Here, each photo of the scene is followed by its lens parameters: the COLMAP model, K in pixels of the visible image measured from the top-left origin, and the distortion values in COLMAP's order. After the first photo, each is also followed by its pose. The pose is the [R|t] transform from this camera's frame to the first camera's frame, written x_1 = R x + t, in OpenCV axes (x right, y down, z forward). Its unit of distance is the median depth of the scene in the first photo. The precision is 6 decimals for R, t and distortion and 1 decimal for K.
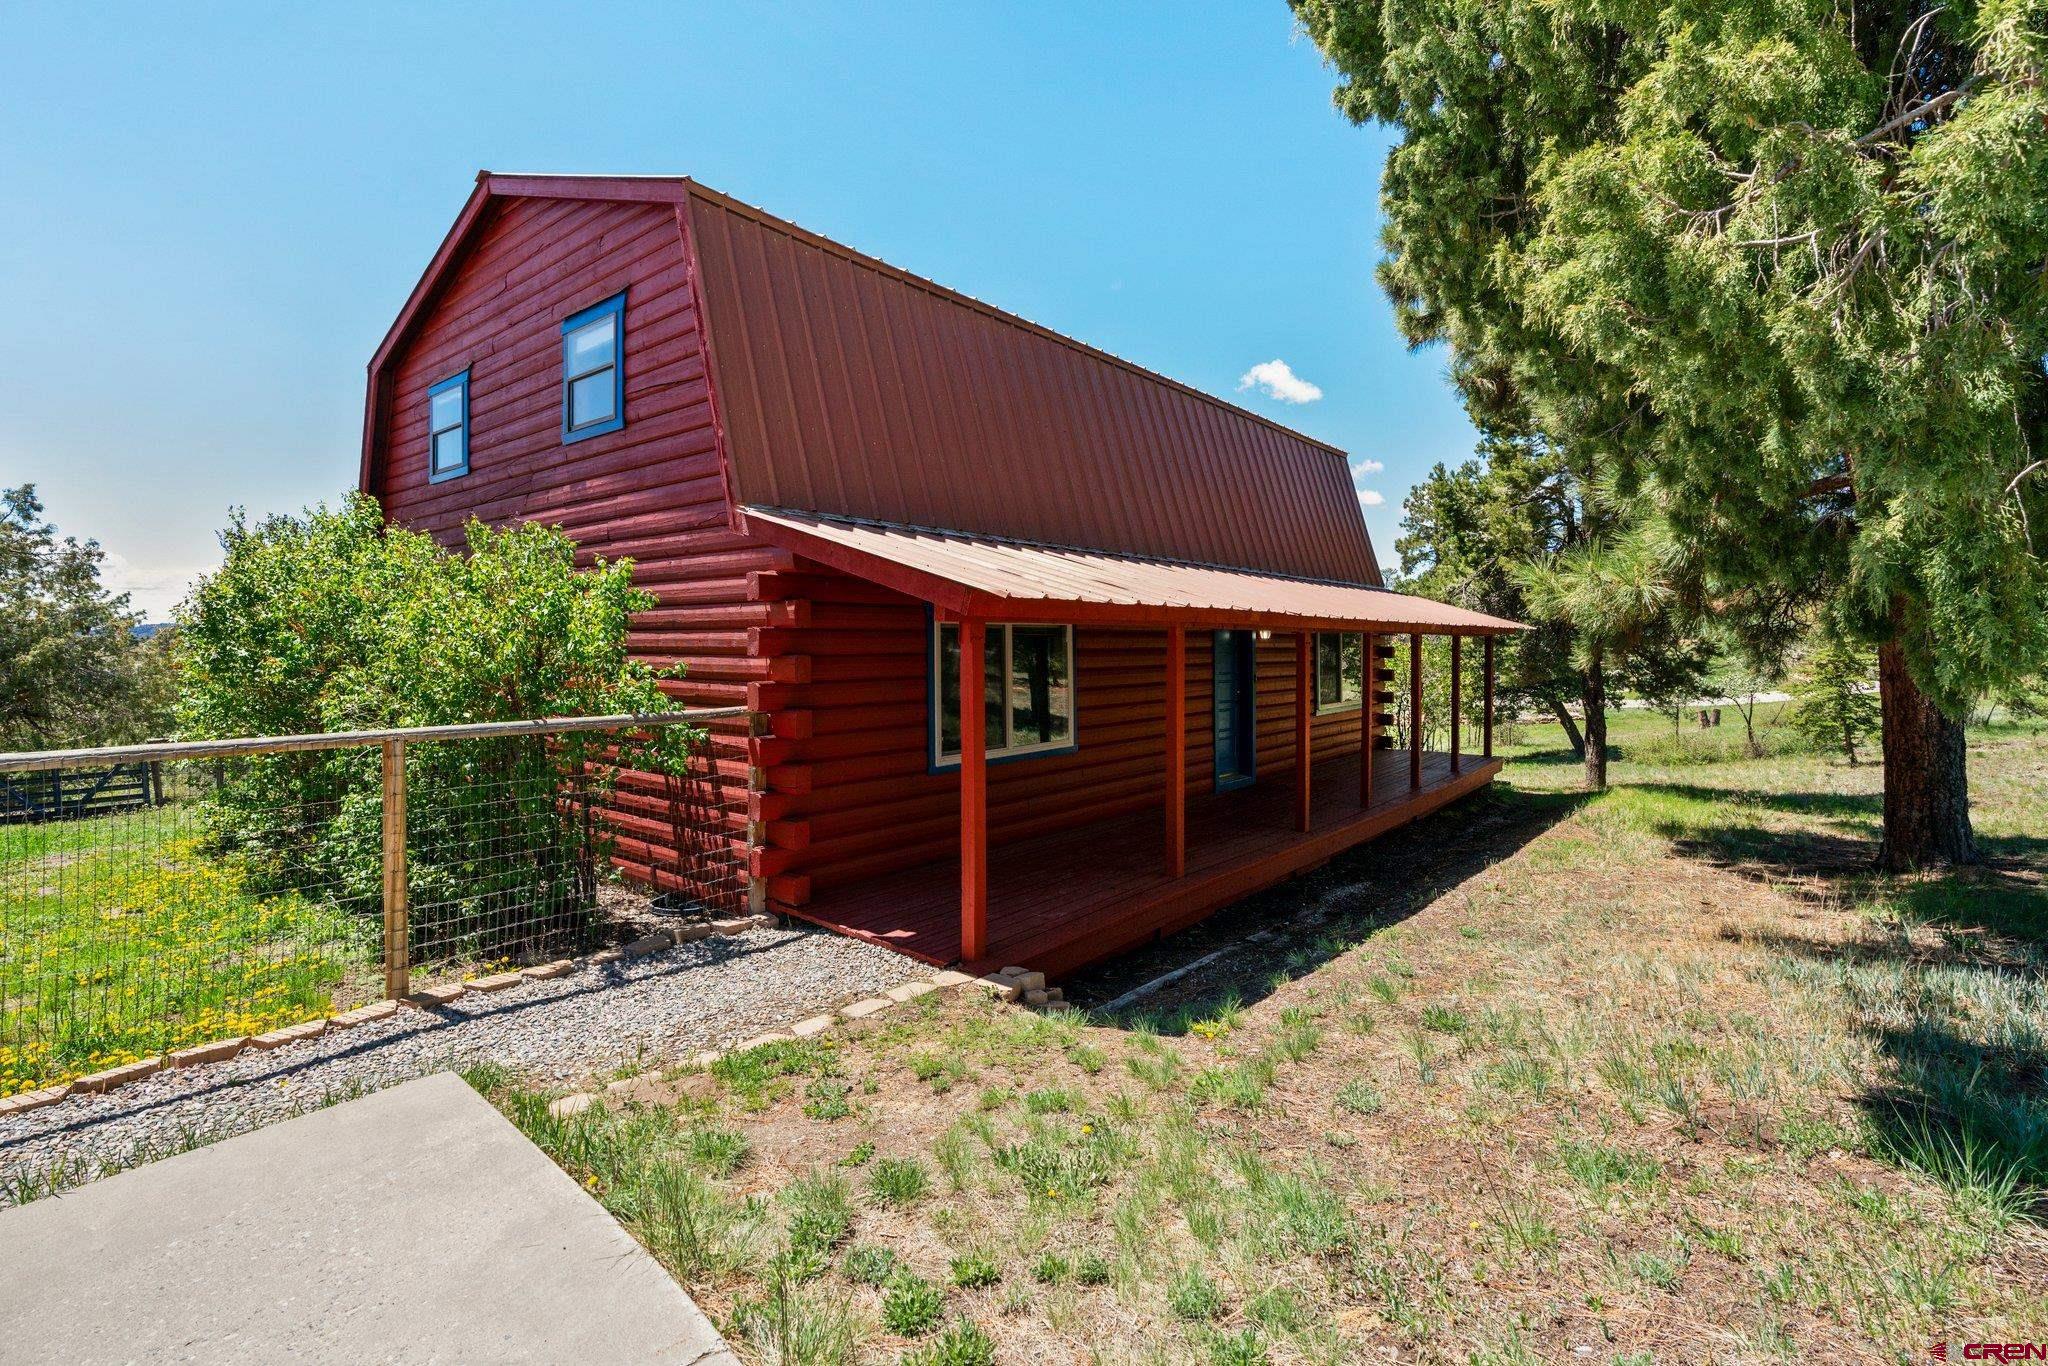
lens RADIAL K [[925.0, 0, 1023.2], [0, 925.0, 640.2], [0, 0, 1]] dist [-0.008687, 0.001539]
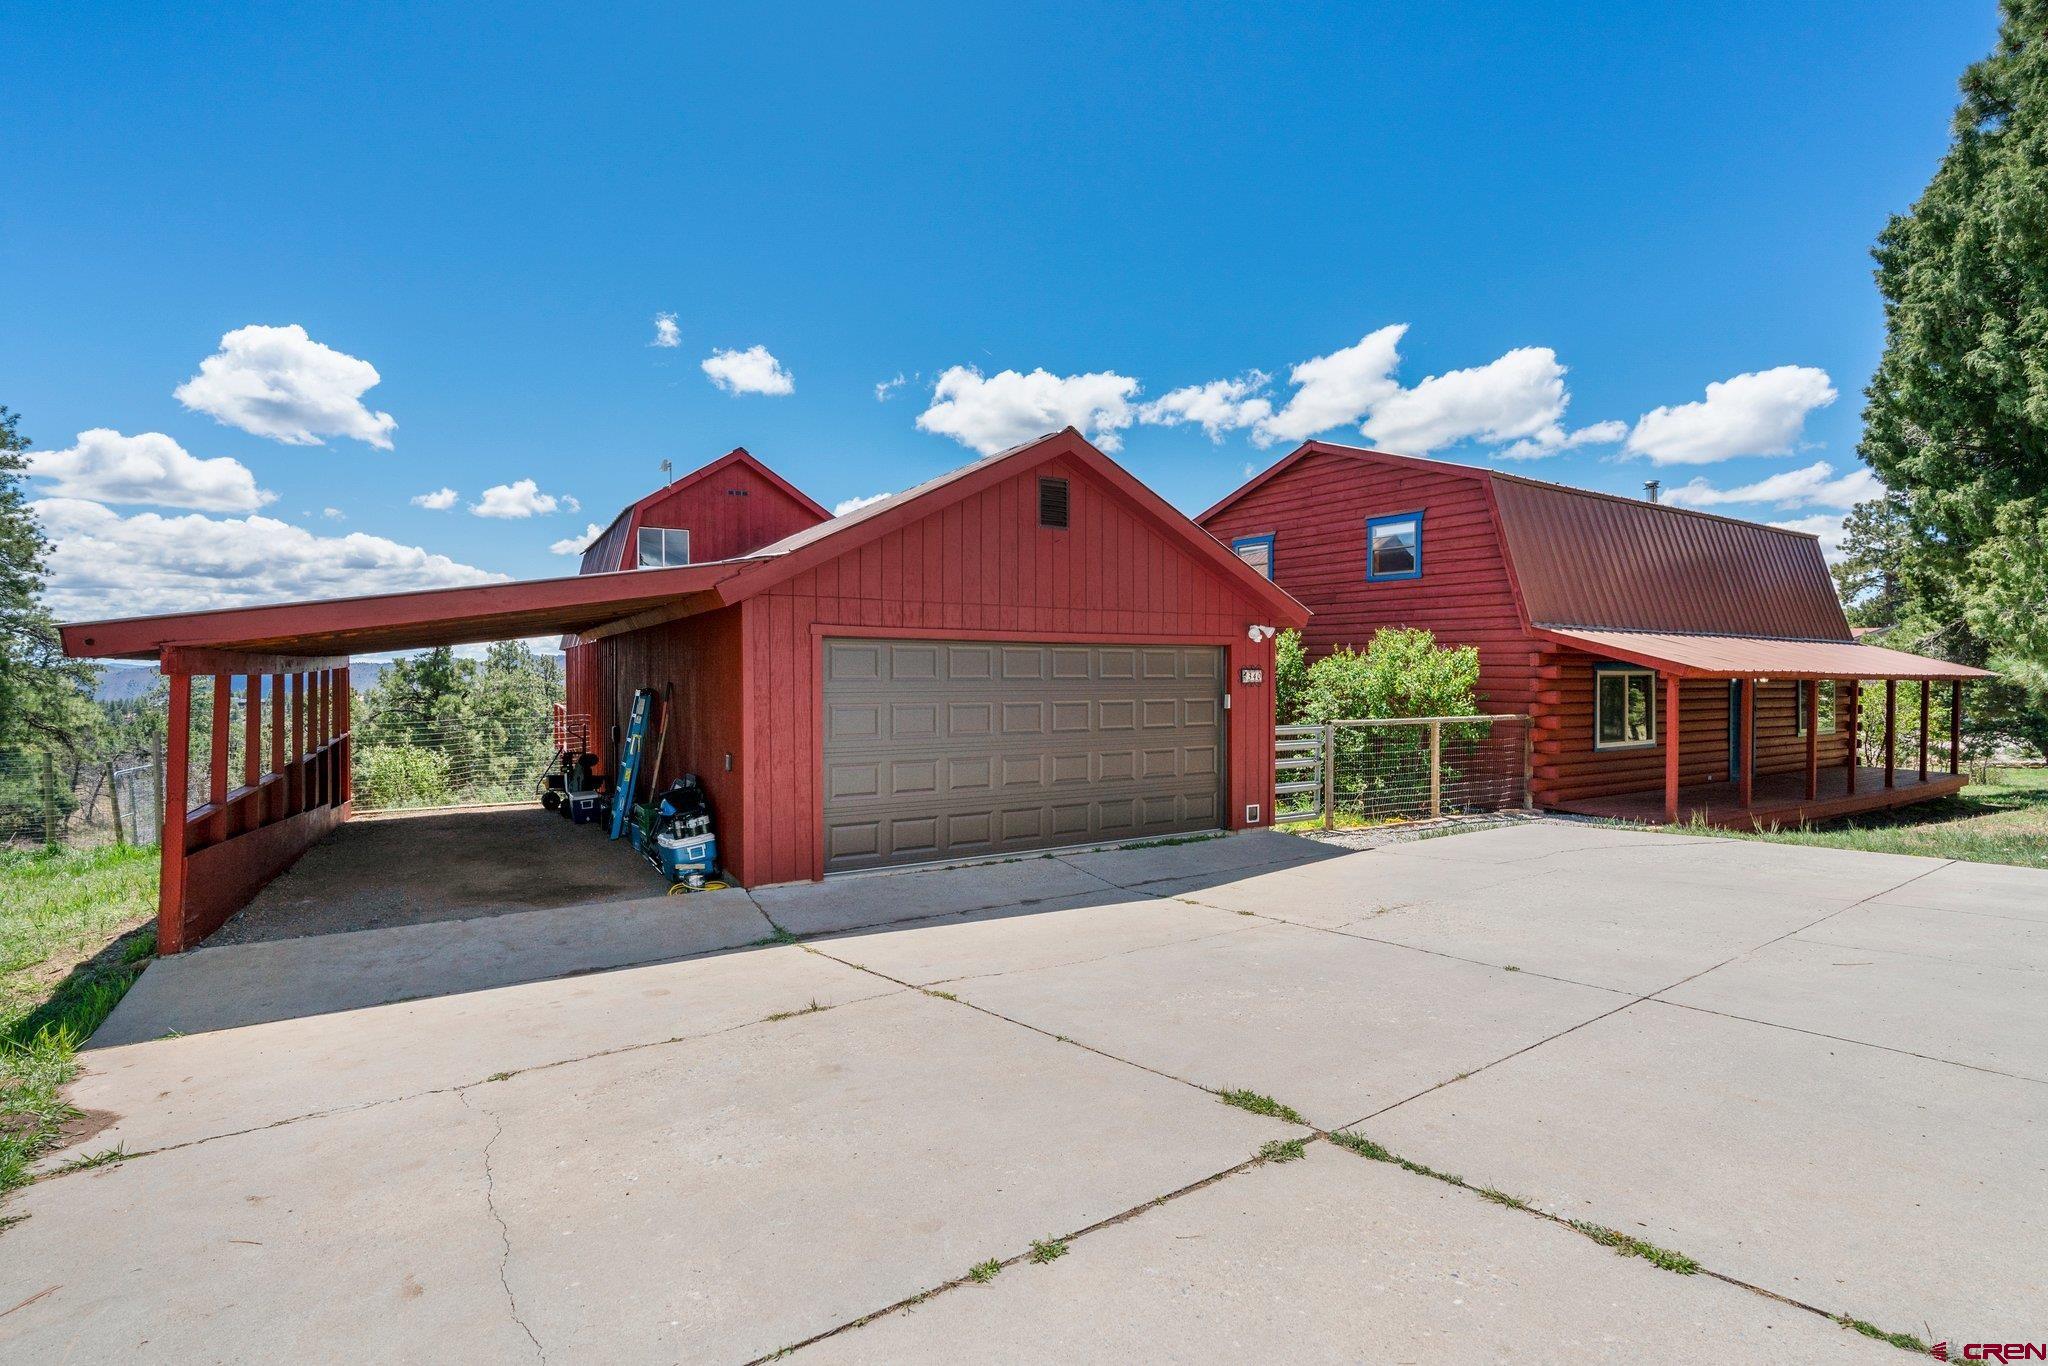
lens RADIAL K [[925.0, 0, 1023.7], [0, 925.0, 670.4], [0, 0, 1]] dist [-0.008687, 0.001539]
pose [[0.946246, 0.007631, -0.323357, -0.438221], [-0.007298, 0.999971, 0.002242, -0.016807], [0.323365, 0.000238, 0.946274, -0.888204]]
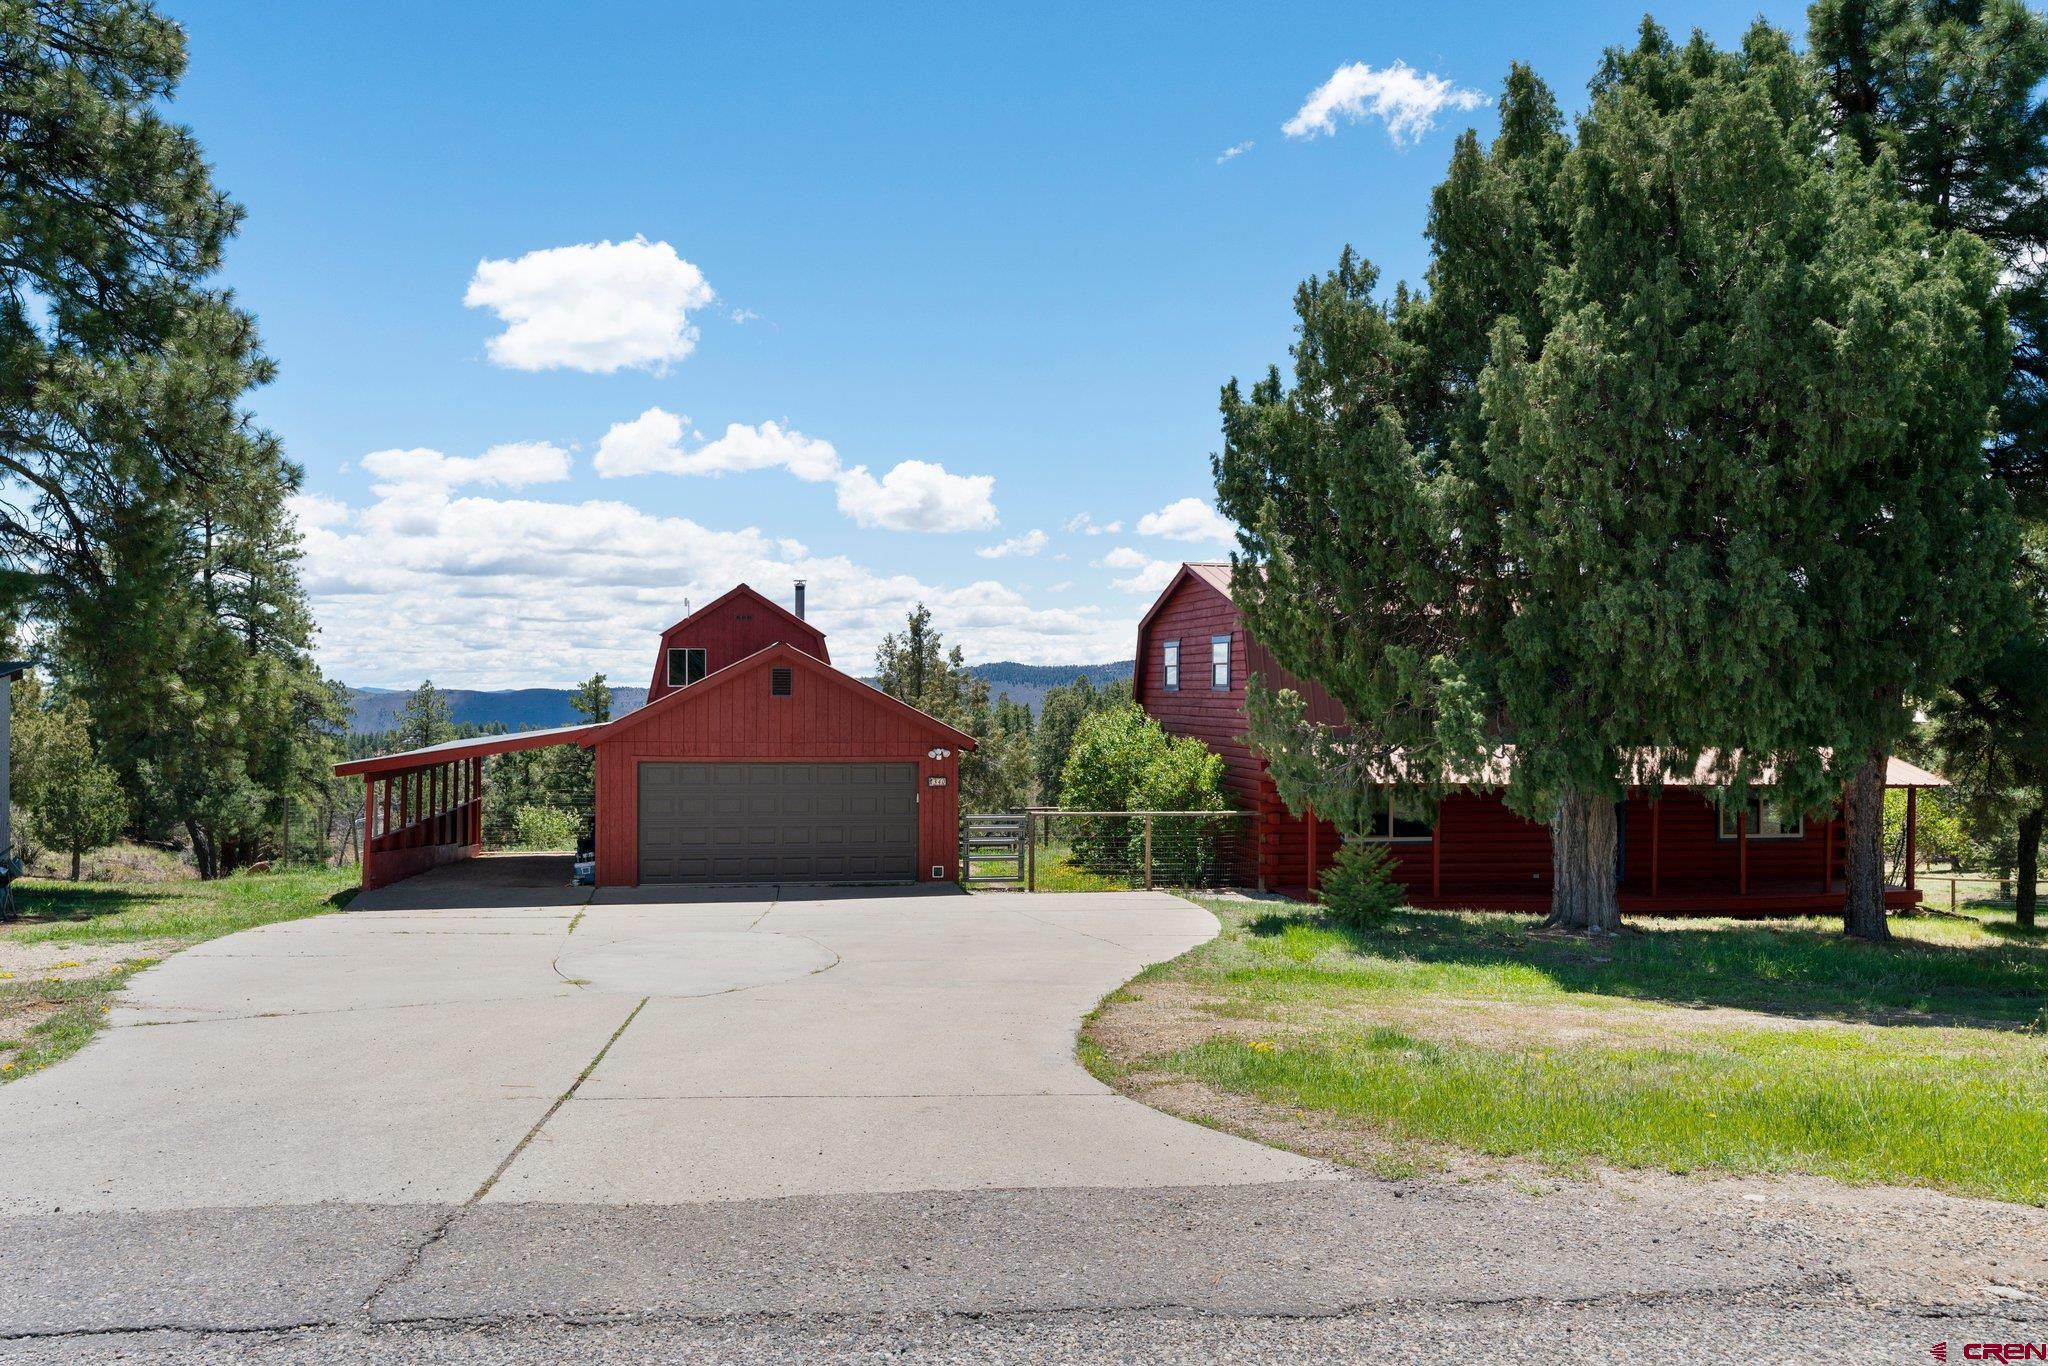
lens RADIAL K [[1440.5, 0, 1026.1], [0, 1440.5, 678.8], [0, 0, 1]] dist [0.007137, 0.001070]
pose [[0.777201, 0.003194, -0.629245, 1.101450], [-0.012875, 0.999858, -0.010827, -0.157712], [0.629121, 0.016517, 0.777132, -1.633007]]
